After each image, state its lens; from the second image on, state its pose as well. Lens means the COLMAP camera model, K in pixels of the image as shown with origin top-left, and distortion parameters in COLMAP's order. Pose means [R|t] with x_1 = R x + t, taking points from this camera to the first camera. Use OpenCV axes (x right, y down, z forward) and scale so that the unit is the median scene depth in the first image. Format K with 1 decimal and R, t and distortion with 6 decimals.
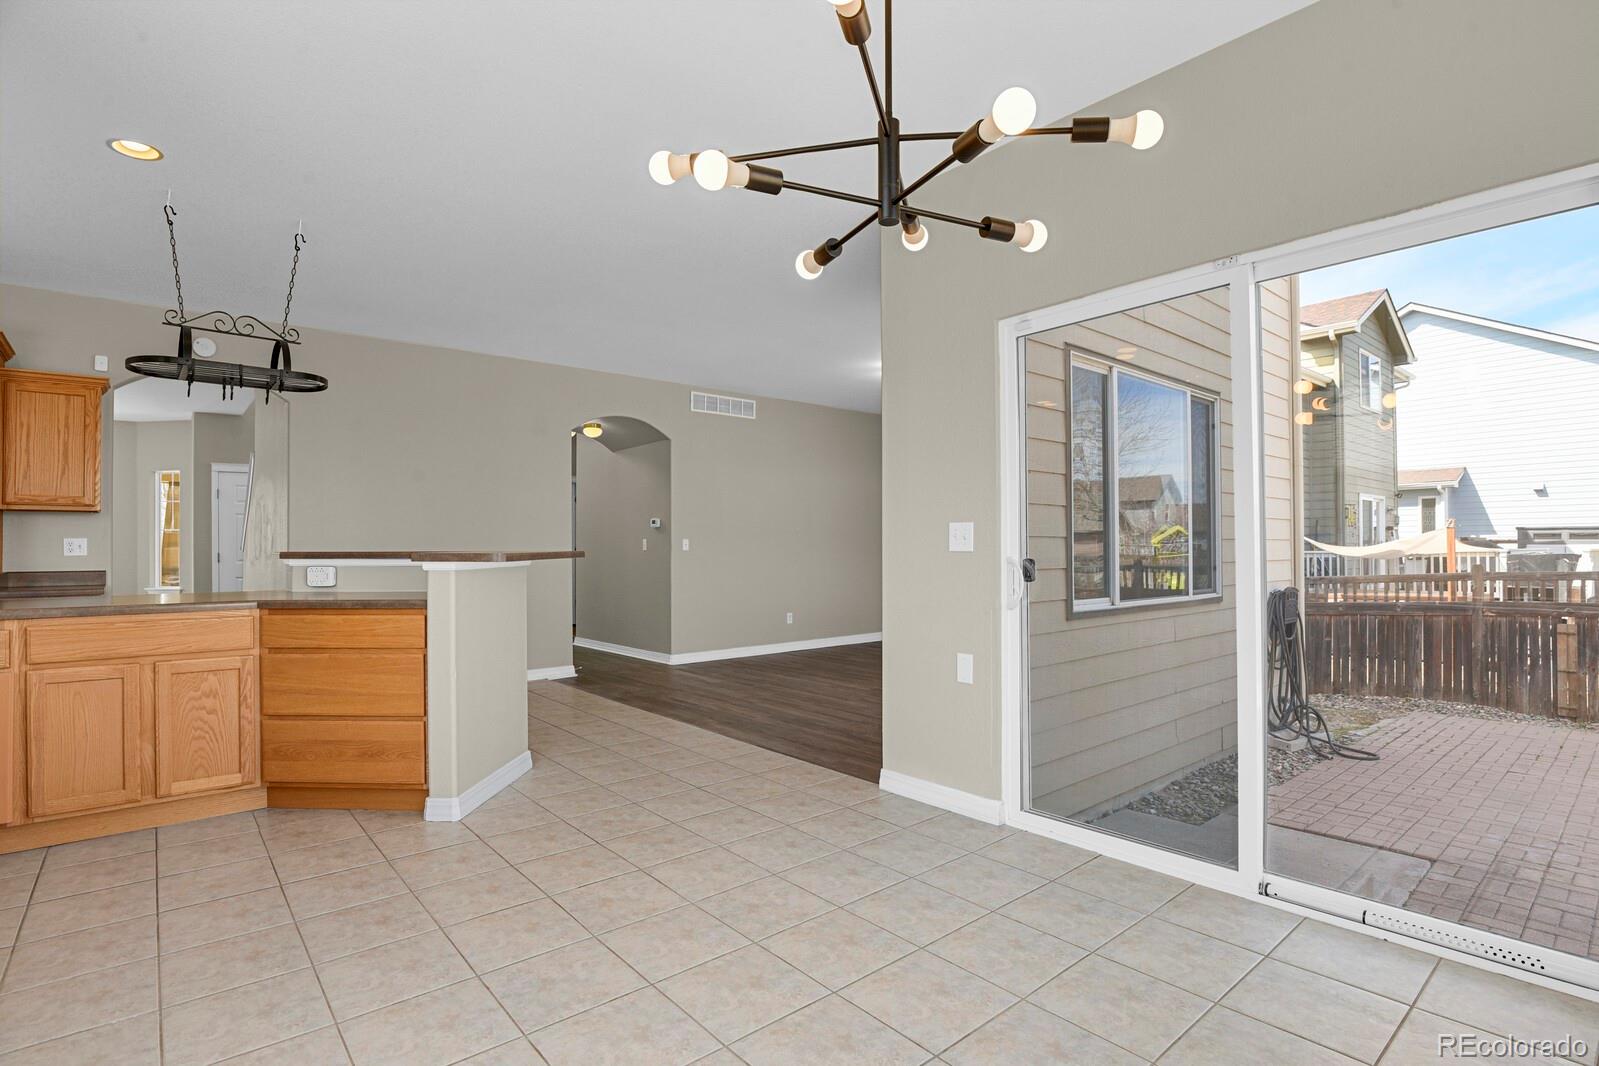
lens RADIAL K [[790.3, 0, 802.2], [0, 790.3, 545.1], [0, 0, 1]] dist [-0.017422, -0.006055]
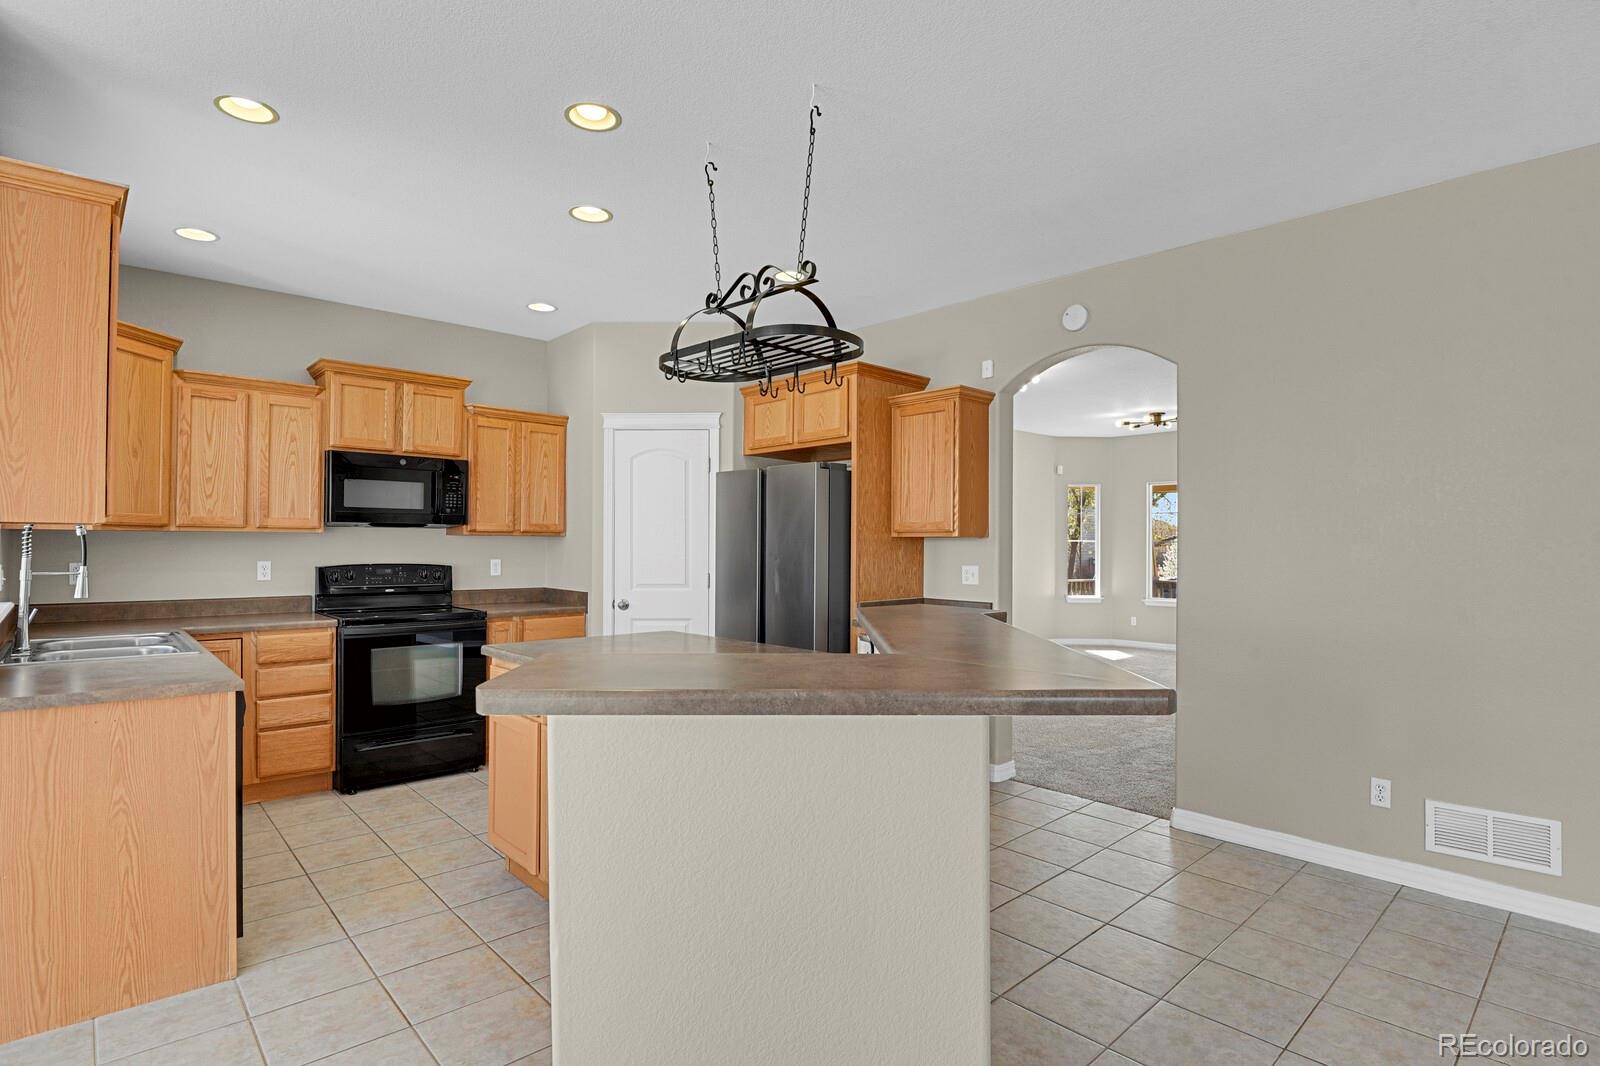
lens RADIAL K [[790.7, 0, 803.1], [0, 790.7, 542.1], [0, 0, 1]] dist [-0.017422, -0.006055]
pose [[0.054415, 0.003114, -0.998514, -0.008007], [-0.005073, 0.999983, 0.002842, -0.039646], [0.998506, 0.004911, 0.054430, 0.769175]]
